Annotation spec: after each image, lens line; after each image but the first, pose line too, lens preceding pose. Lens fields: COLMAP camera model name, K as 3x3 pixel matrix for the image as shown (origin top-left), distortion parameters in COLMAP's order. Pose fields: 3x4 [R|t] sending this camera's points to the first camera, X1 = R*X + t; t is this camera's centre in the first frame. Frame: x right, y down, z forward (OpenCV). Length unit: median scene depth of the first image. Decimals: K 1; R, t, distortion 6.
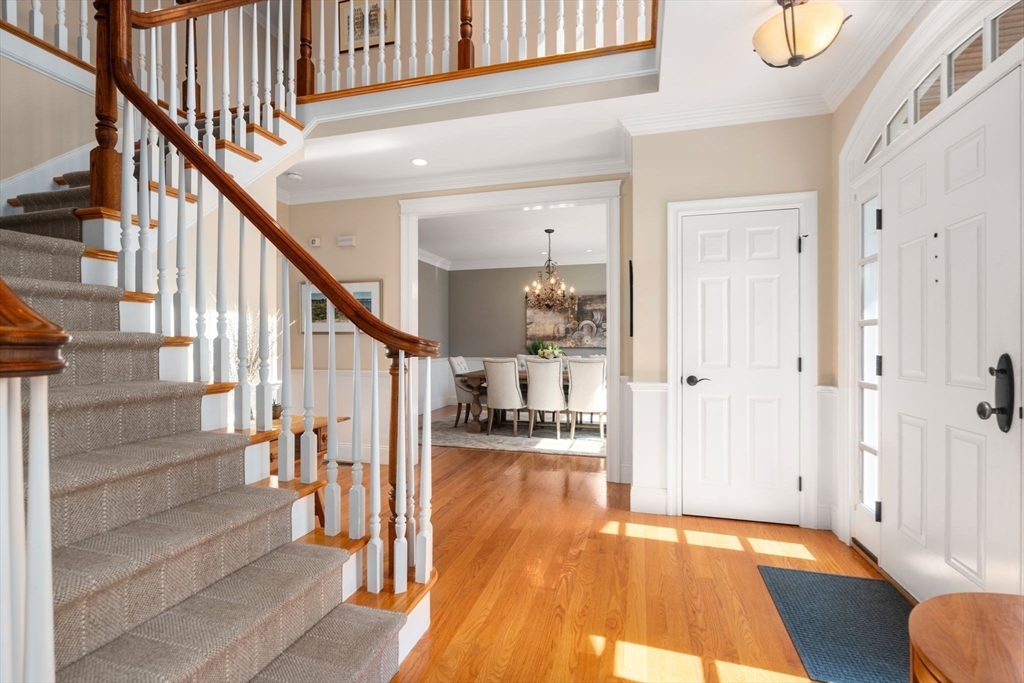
lens RADIAL K [[465.8, 0, 508.6], [0, 465.8, 343.4], [0, 0, 1]] dist [0.000272, -0.000012]
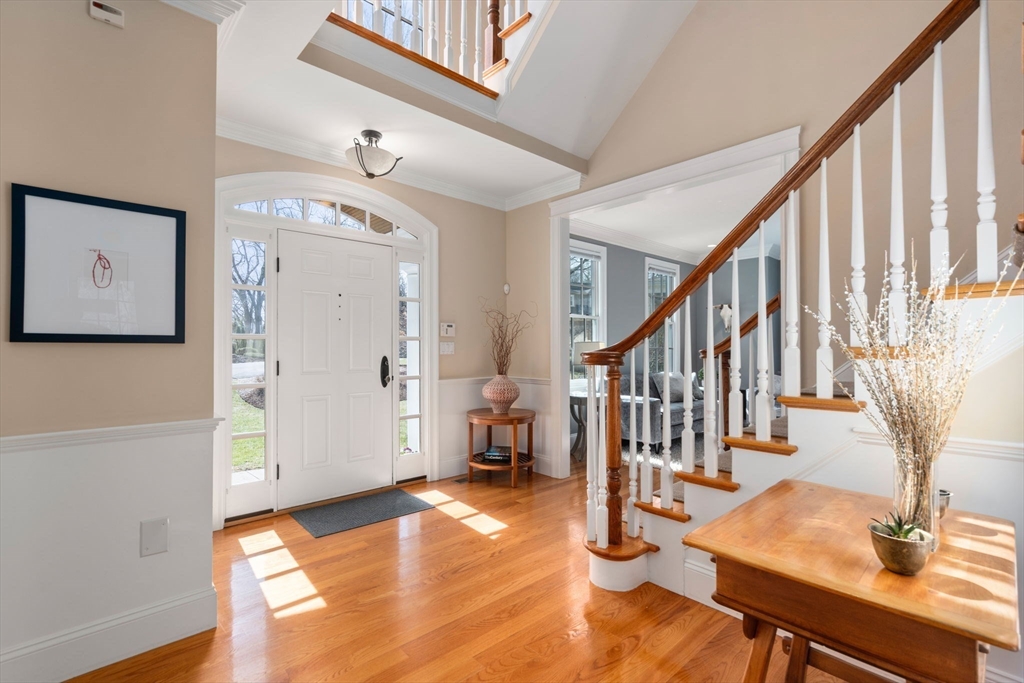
lens RADIAL K [[465.8, 0, 510.9], [0, 465.8, 347.5], [0, 0, 1]] dist [0.000272, -0.000012]
pose [[-0.847786, 0.014512, 0.530140, -0.525155], [0.006288, 0.999830, -0.017313, 0.015516], [-0.530302, -0.011344, -0.847733, 1.747137]]
